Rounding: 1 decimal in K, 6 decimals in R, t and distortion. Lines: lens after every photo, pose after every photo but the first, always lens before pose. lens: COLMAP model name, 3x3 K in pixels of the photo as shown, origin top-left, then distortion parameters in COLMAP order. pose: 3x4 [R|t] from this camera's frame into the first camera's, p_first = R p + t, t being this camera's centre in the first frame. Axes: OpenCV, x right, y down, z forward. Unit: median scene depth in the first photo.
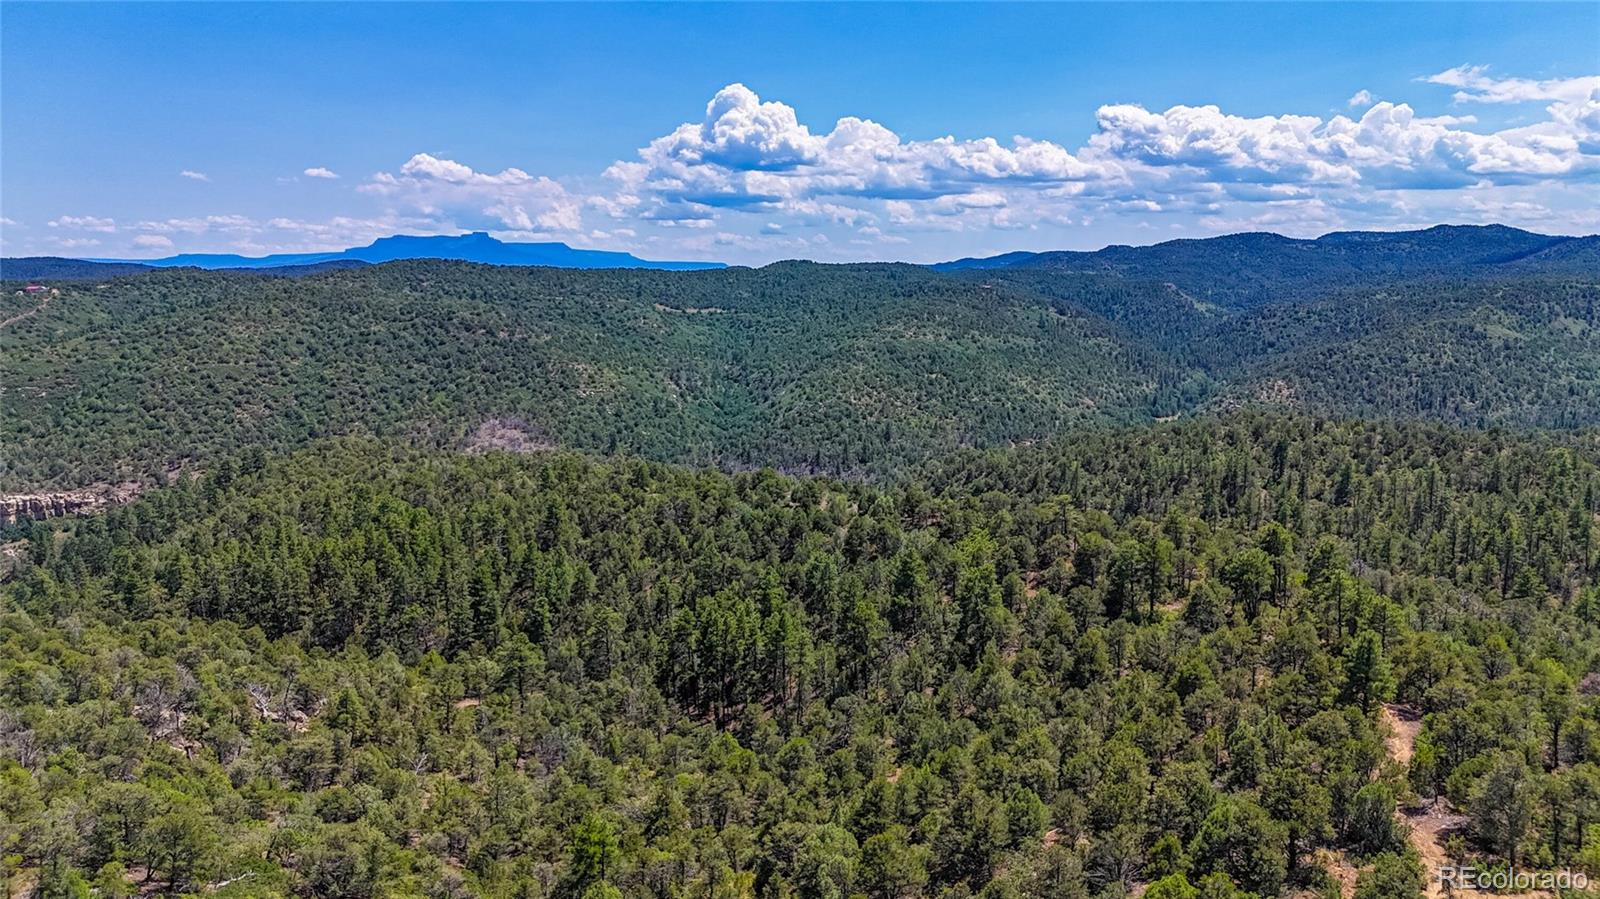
lens RADIAL K [[1195.5, 0, 800.0], [0, 1195.5, 449.5], [0, 0, 1]] dist [0.081768, -0.070943]
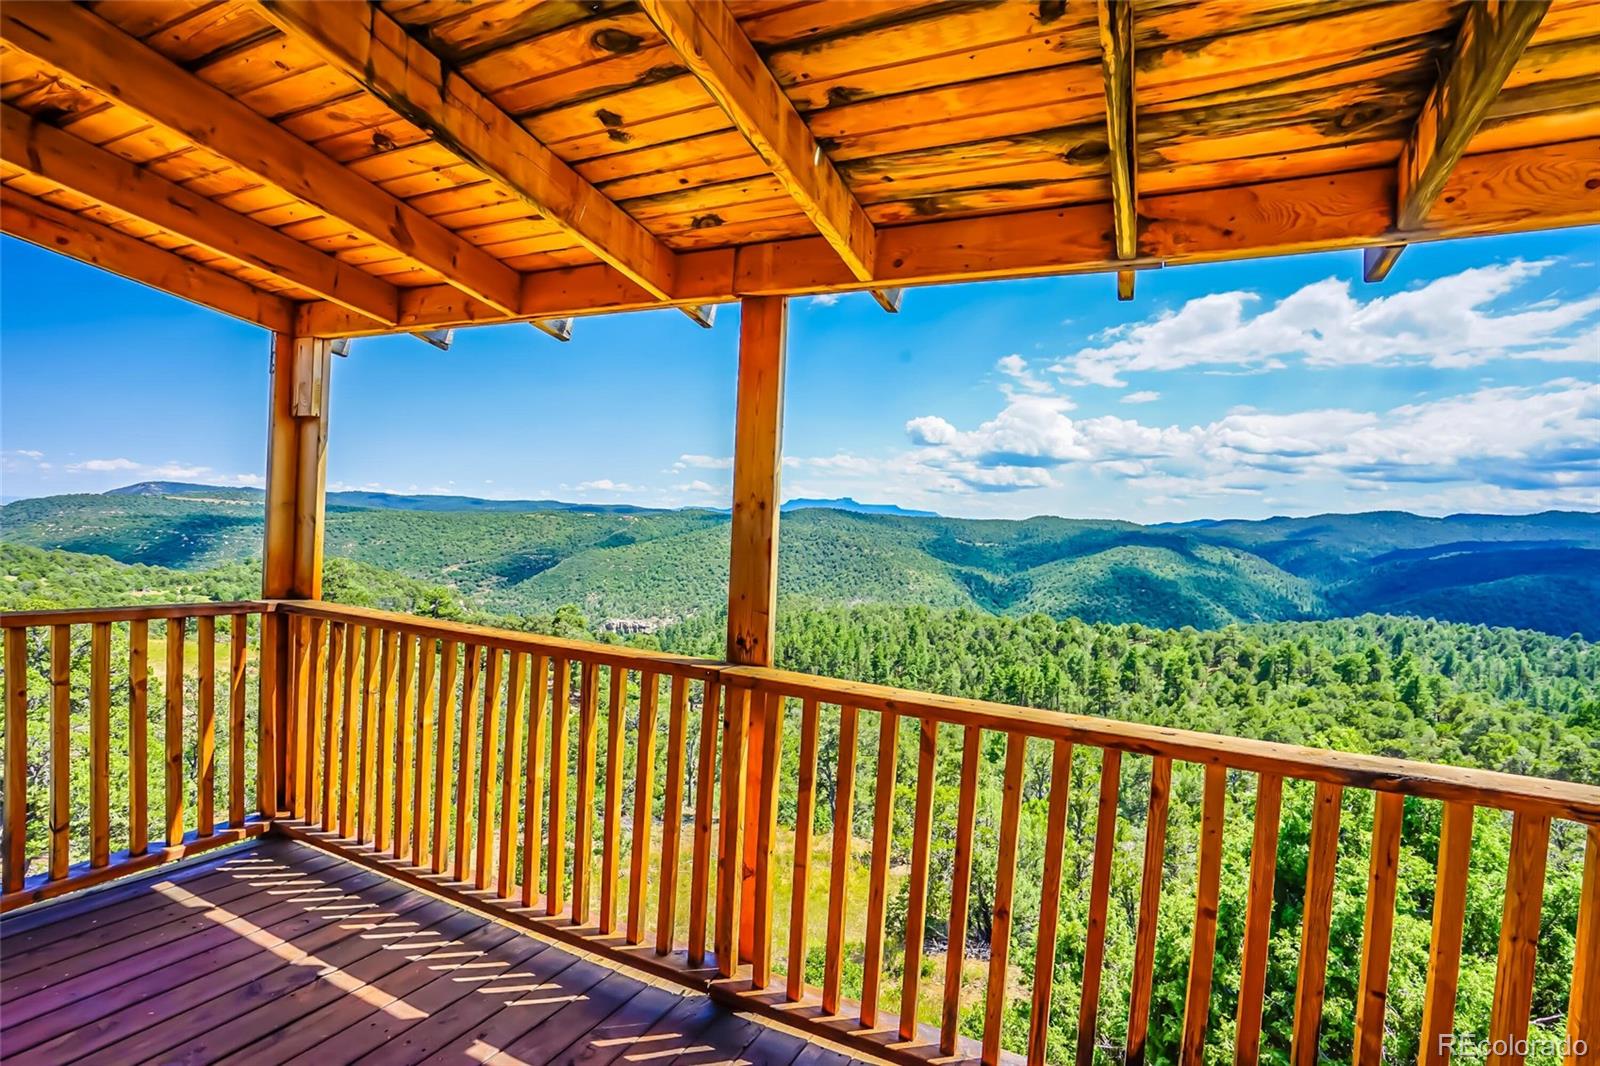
lens RADIAL K [[761.1, 0, 800.0], [0, 761.1, 533.0], [0, 0, 1]] dist [-0.040991, 0.021495]
pose [[0.949811, 0.043476, -0.309788, -0.021852], [-0.084997, 0.988907, -0.121817, 0.058013], [0.301055, 0.142034, 0.942970, -0.121986]]
